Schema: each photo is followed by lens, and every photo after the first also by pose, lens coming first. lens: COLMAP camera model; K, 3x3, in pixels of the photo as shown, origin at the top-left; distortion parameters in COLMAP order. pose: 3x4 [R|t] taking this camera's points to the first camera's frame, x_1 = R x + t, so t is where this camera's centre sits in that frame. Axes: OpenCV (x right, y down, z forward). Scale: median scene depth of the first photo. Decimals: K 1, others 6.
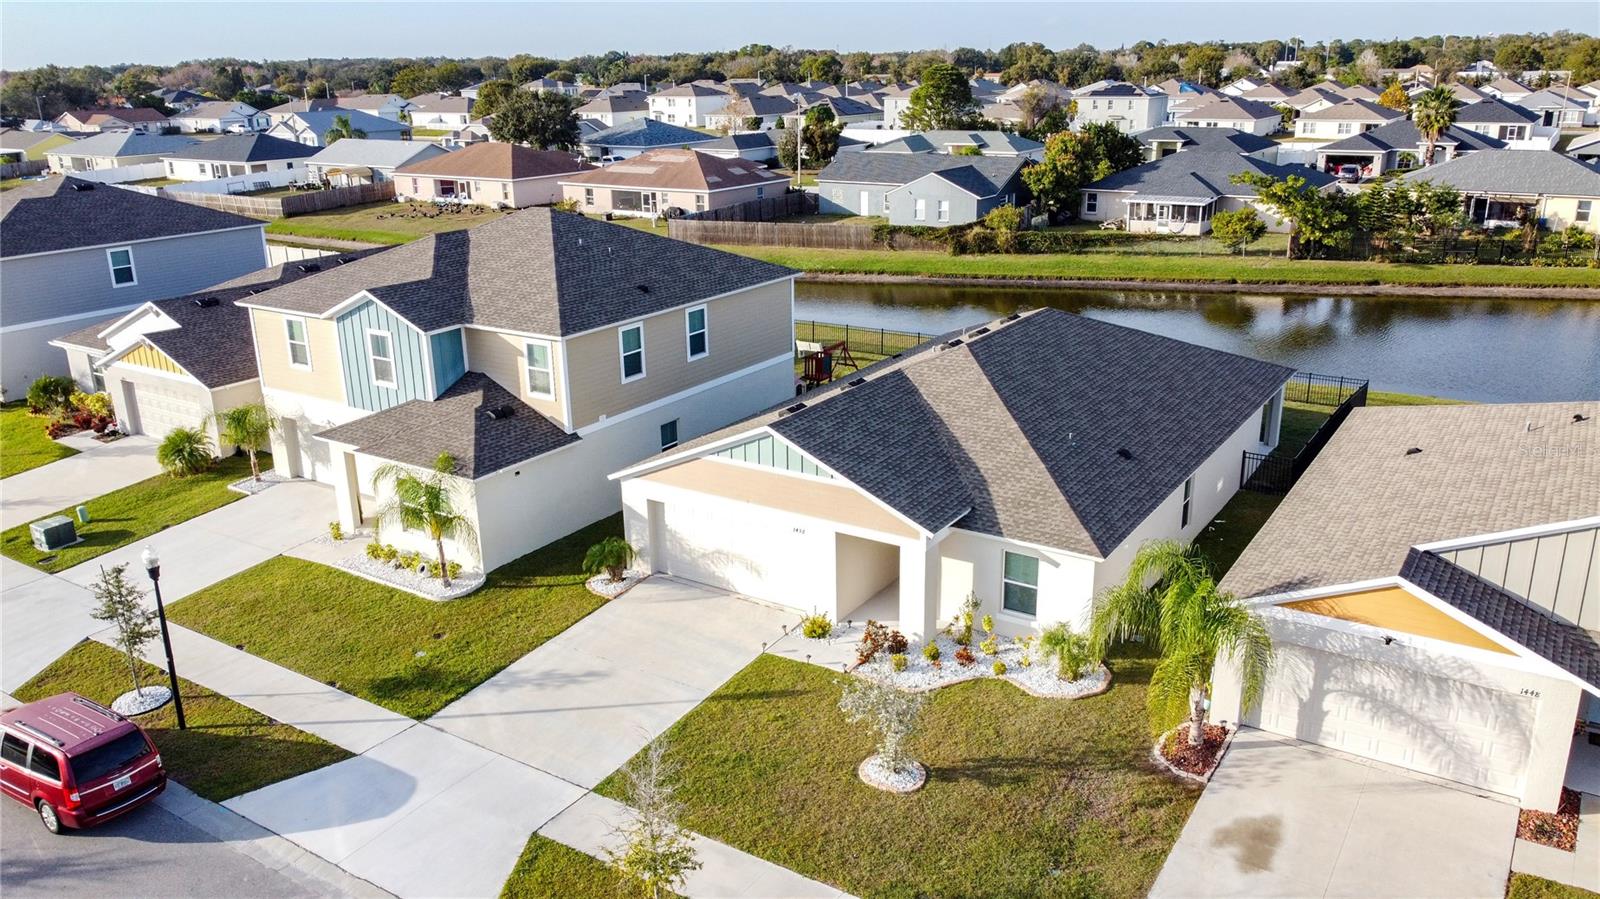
lens RADIAL K [[1208.9, 0, 800.0], [0, 1208.9, 449.5], [0, 0, 1]] dist [0.007874, -0.017321]
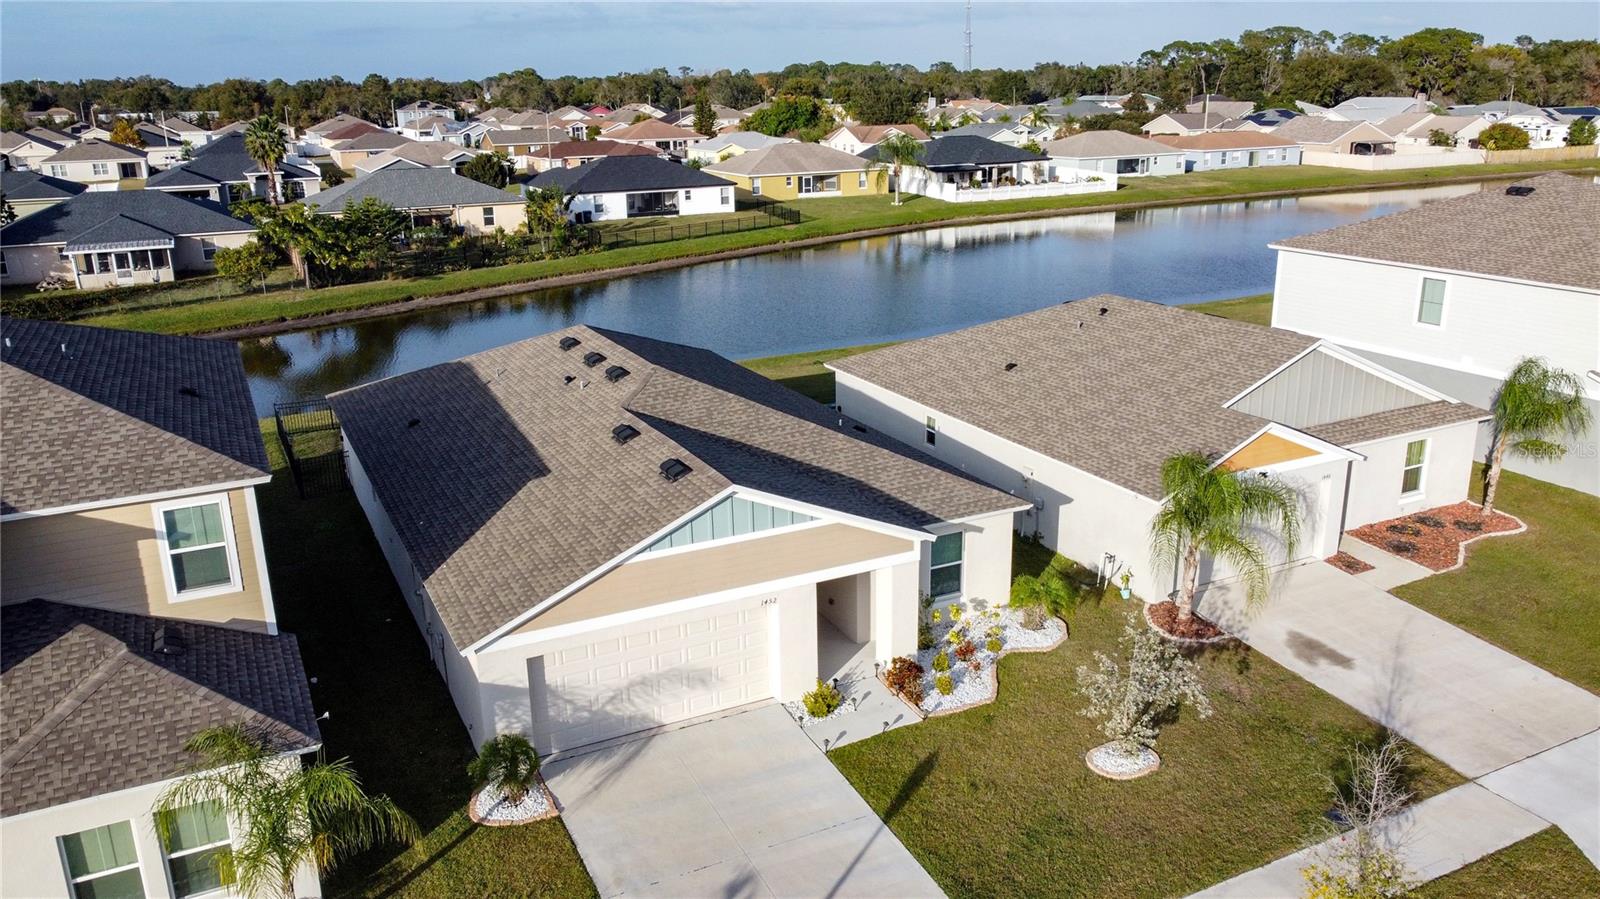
lens RADIAL K [[1208.9, 0, 800.0], [0, 1208.9, 449.5], [0, 0, 1]] dist [0.007874, -0.017321]
pose [[0.503190, -0.243676, 0.829109, -0.374557], [0.273205, 0.955071, 0.114886, -0.069037], [-0.819853, 0.168707, 0.547156, 0.309268]]
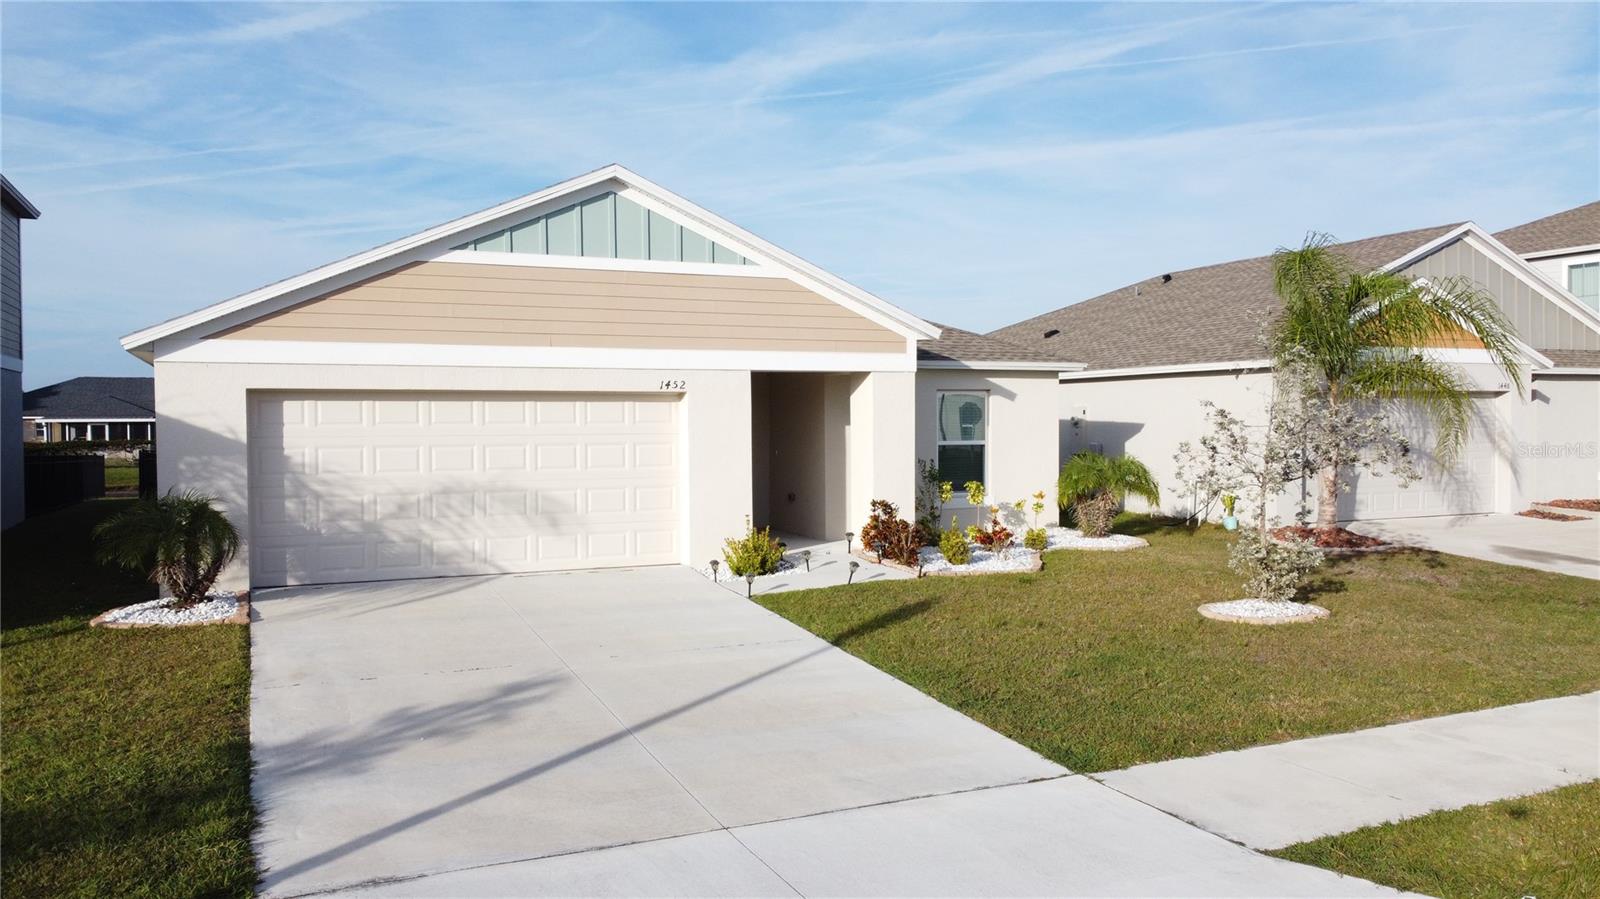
lens RADIAL K [[1208.9, 0, 800.0], [0, 1208.9, 449.5], [0, 0, 1]] dist [0.007874, -0.017321]
pose [[0.536142, -0.006650, 0.844102, -0.237461], [0.257435, 0.953620, -0.156000, 0.110007], [-0.803915, 0.300939, 0.512988, 0.414767]]
